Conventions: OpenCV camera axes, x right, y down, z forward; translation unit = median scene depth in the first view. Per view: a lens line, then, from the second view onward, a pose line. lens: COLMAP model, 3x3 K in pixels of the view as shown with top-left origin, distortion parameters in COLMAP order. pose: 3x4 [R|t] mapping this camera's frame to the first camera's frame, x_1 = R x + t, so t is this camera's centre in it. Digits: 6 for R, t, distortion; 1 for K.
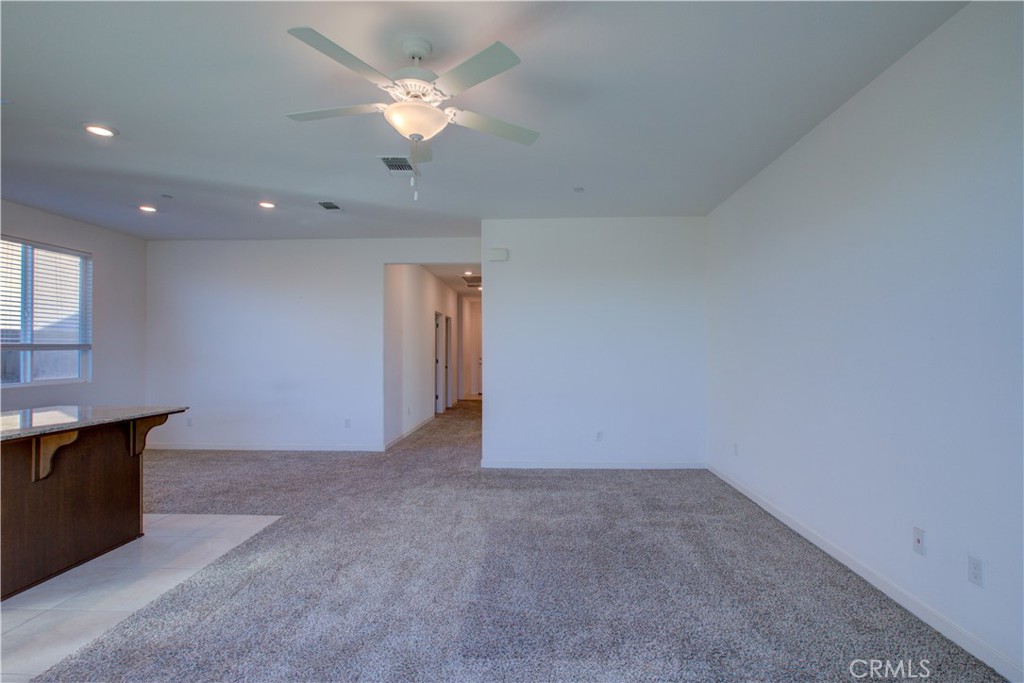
lens RADIAL K [[472.8, 0, 514.8], [0, 472.8, 349.1], [0, 0, 1]] dist [-0.000217, 0.001380]
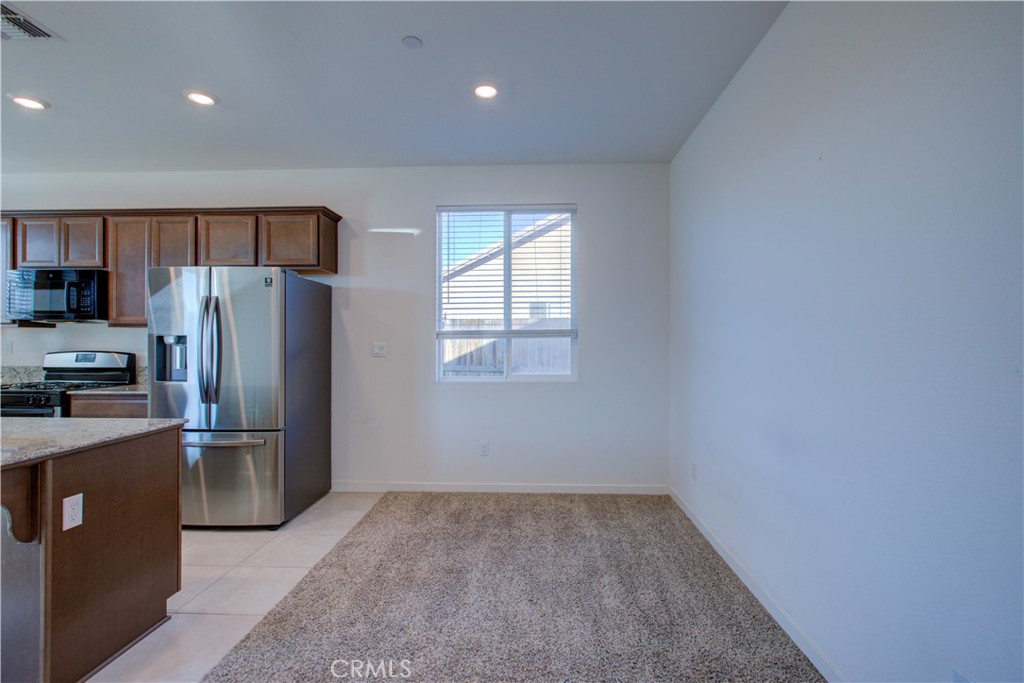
lens RADIAL K [[475.9, 0, 516.5], [0, 475.9, 339.5], [0, 0, 1]] dist [-0.001270, 0.001560]
pose [[0.001187, 0.001033, -0.999999, -0.191293], [0.003547, 0.999993, 0.001037, 0.004141], [0.999993, -0.003549, 0.001183, 1.012393]]
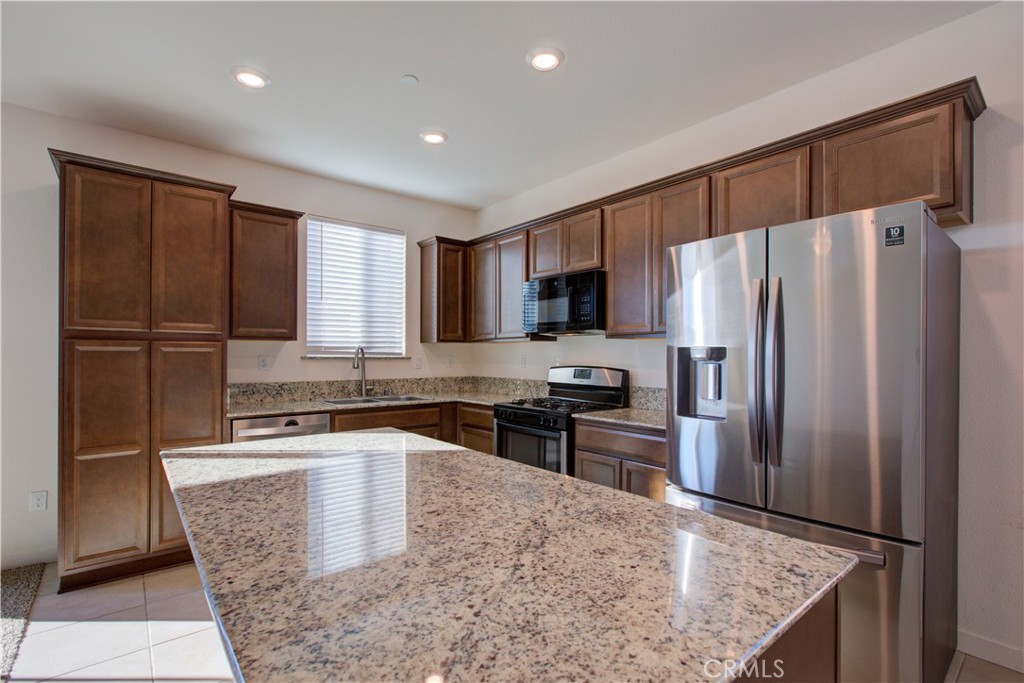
lens RADIAL K [[473.5, 0, 510.7], [0, 473.5, 355.6], [0, 0, 1]] dist [-0.001263, 0.000260]
pose [[-0.739727, 0.005104, -0.672888, -0.440344], [0.003887, 0.999987, 0.003313, 0.002784], [0.672896, -0.000165, -0.739737, 0.734933]]
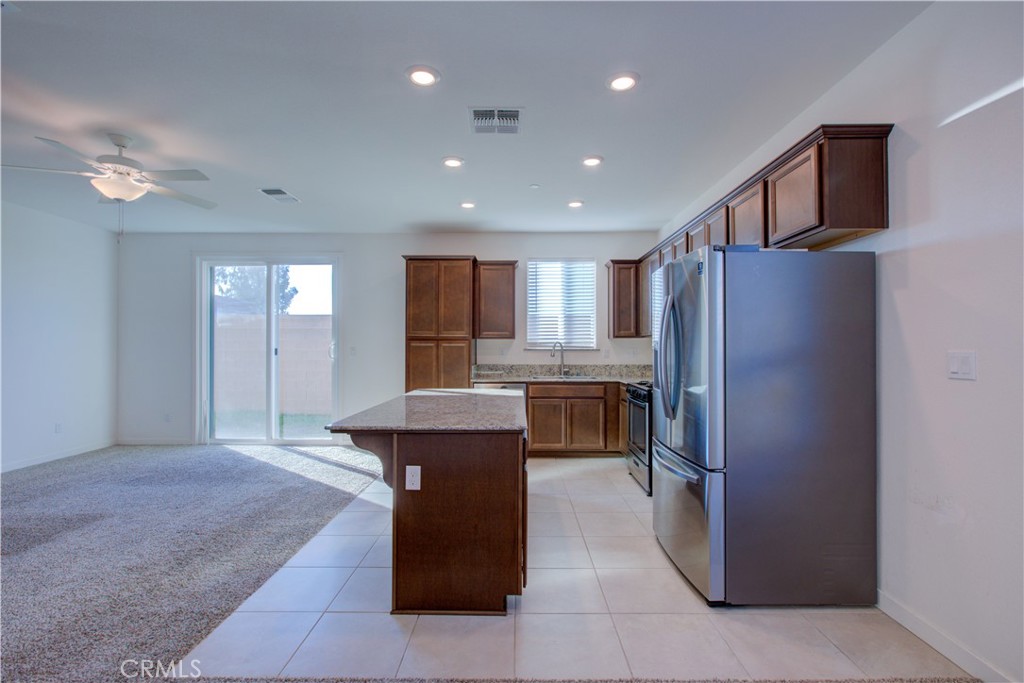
lens RADIAL K [[467.6, 0, 513.6], [0, 467.6, 344.2], [0, 0, 1]] dist [-0.000098, 0.000460]
pose [[-0.999192, 0.004814, -0.039891, -0.634275], [0.005227, 0.999934, -0.010257, 0.006522], [0.039839, -0.010457, -0.999151, 1.145624]]
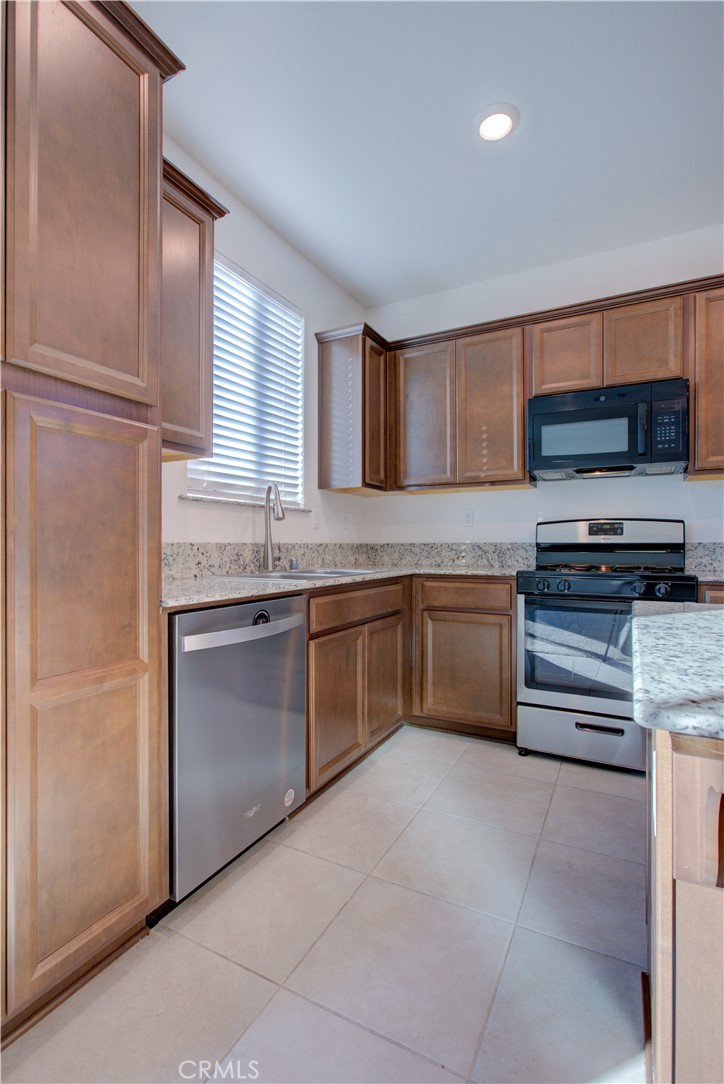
lens RADIAL K [[503.8, 0, 362.0], [0, 503.8, 542.0], [0, 0, 1]] dist [-0.001270, 0.001560]
pose [[-0.417239, 0.001286, -0.908796, -0.377506], [0.006793, 0.999975, -0.001703, 0.048145], [0.908771, -0.006884, -0.417238, 0.250731]]
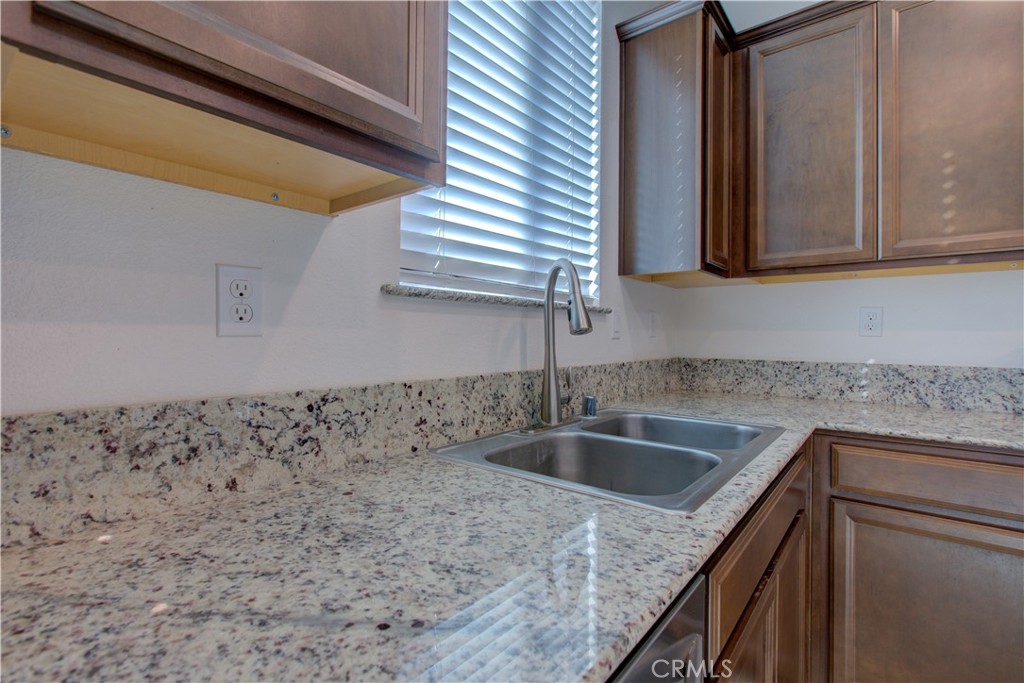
lens RADIAL K [[471.1, 0, 509.5], [0, 471.1, 329.7], [0, 0, 1]] dist [-0.000895, 0.000273]
pose [[-0.581164, -0.008134, -0.813746, -0.579582], [-0.001358, 0.999958, -0.009026, 0.026172], [0.813785, -0.004140, -0.581151, 0.082250]]
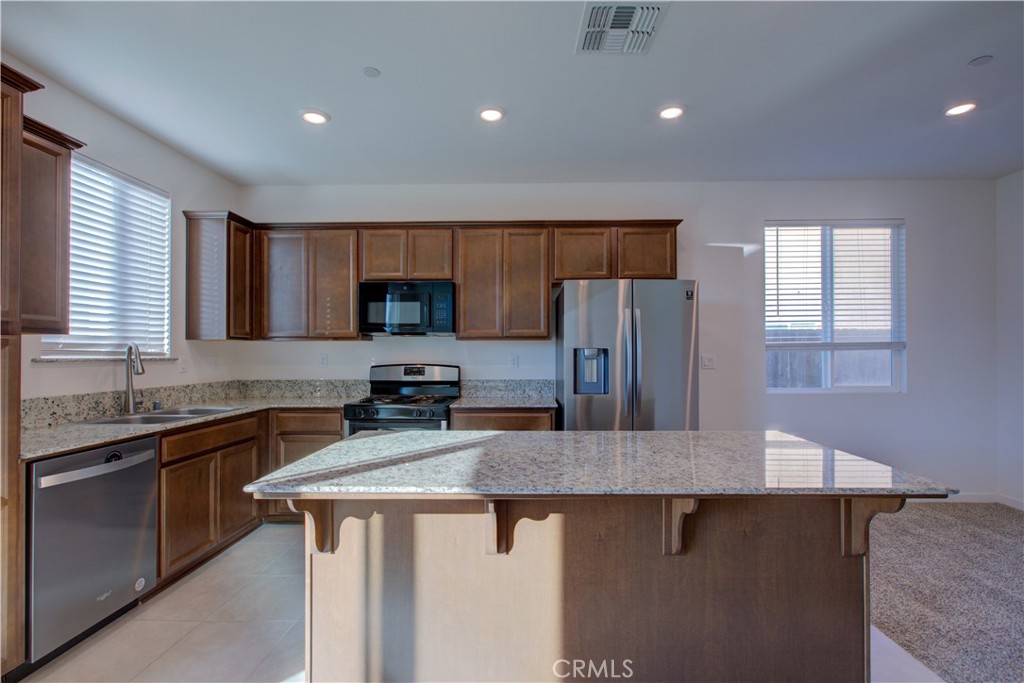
lens RADIAL K [[472.8, 0, 514.8], [0, 472.8, 349.1], [0, 0, 1]] dist [-0.000217, 0.001380]
pose [[0.031598, -0.004414, -0.999491, -0.199579], [0.005931, 0.999973, -0.004229, 0.000791], [0.999483, -0.005795, 0.031624, 0.411451]]
